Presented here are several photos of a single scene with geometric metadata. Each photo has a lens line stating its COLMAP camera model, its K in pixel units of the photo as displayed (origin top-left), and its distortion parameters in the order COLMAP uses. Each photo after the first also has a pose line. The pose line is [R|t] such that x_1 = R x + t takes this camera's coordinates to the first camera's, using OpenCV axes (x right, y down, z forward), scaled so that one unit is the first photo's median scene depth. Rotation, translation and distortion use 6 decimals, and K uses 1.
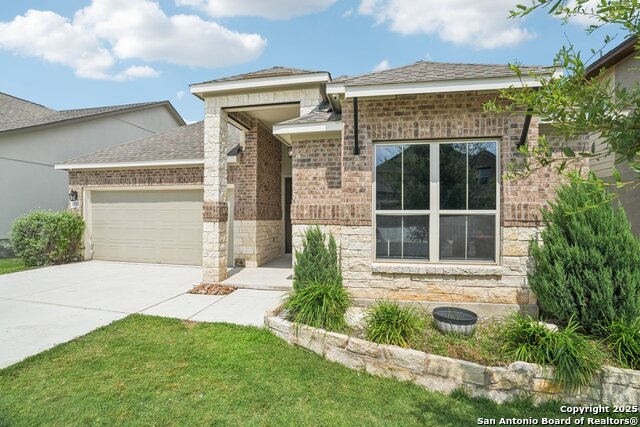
lens RADIAL K [[302.8, 0, 320.0], [0, 302.8, 214.6], [0, 0, 1]] dist [-0.057852, 0.017220]
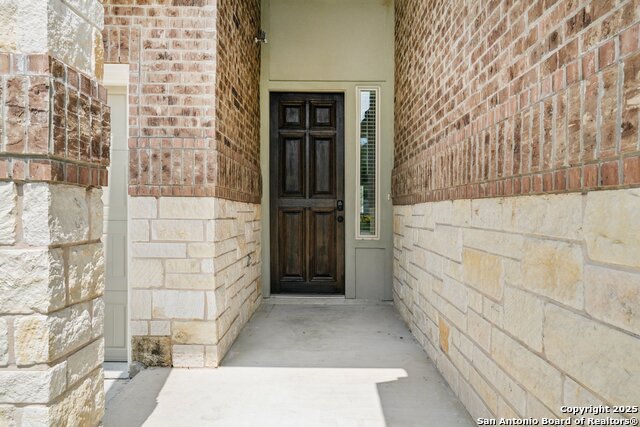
lens RADIAL K [[430.0, 0, 322.0], [0, 430.0, 215.7], [0, 0, 1]] dist [-0.005110, -0.002246]
pose [[0.984674, 0.000287, 0.174403, -0.224062], [-0.002584, 0.999913, 0.012942, 0.037504], [-0.174384, -0.013194, 0.984589, 0.722348]]
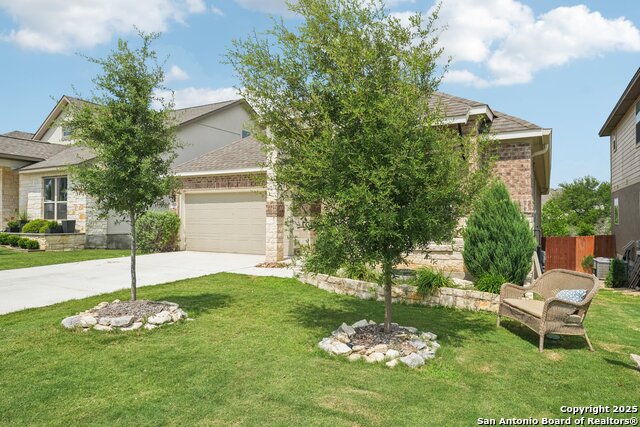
lens RADIAL K [[427.7, 0, 316.4], [0, 427.7, 213.2], [0, 0, 1]] dist [-0.031209, -0.000197]
pose [[0.951485, -0.005375, -0.307648, 0.401074], [0.001342, 0.999910, -0.013318, 0.033811], [0.307693, 0.012259, 0.951407, -0.726746]]
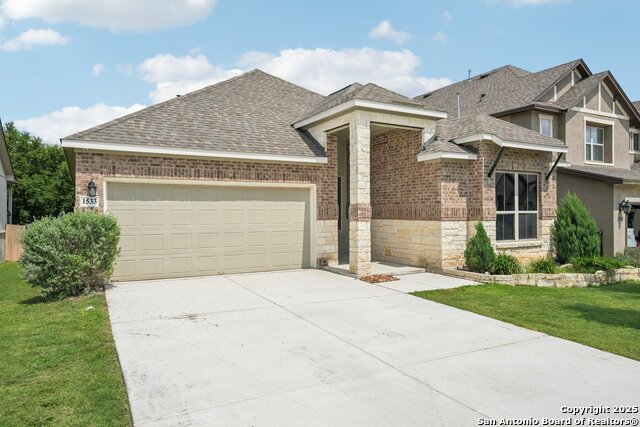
lens RADIAL K [[430.0, 0, 325.6], [0, 430.0, 212.4], [0, 0, 1]] dist [-0.005110, -0.002246]
pose [[0.765029, -0.008075, 0.643945, -1.475518], [0.003861, 0.999961, 0.007952, -0.022612], [-0.643984, -0.003597, 0.765031, -0.146267]]
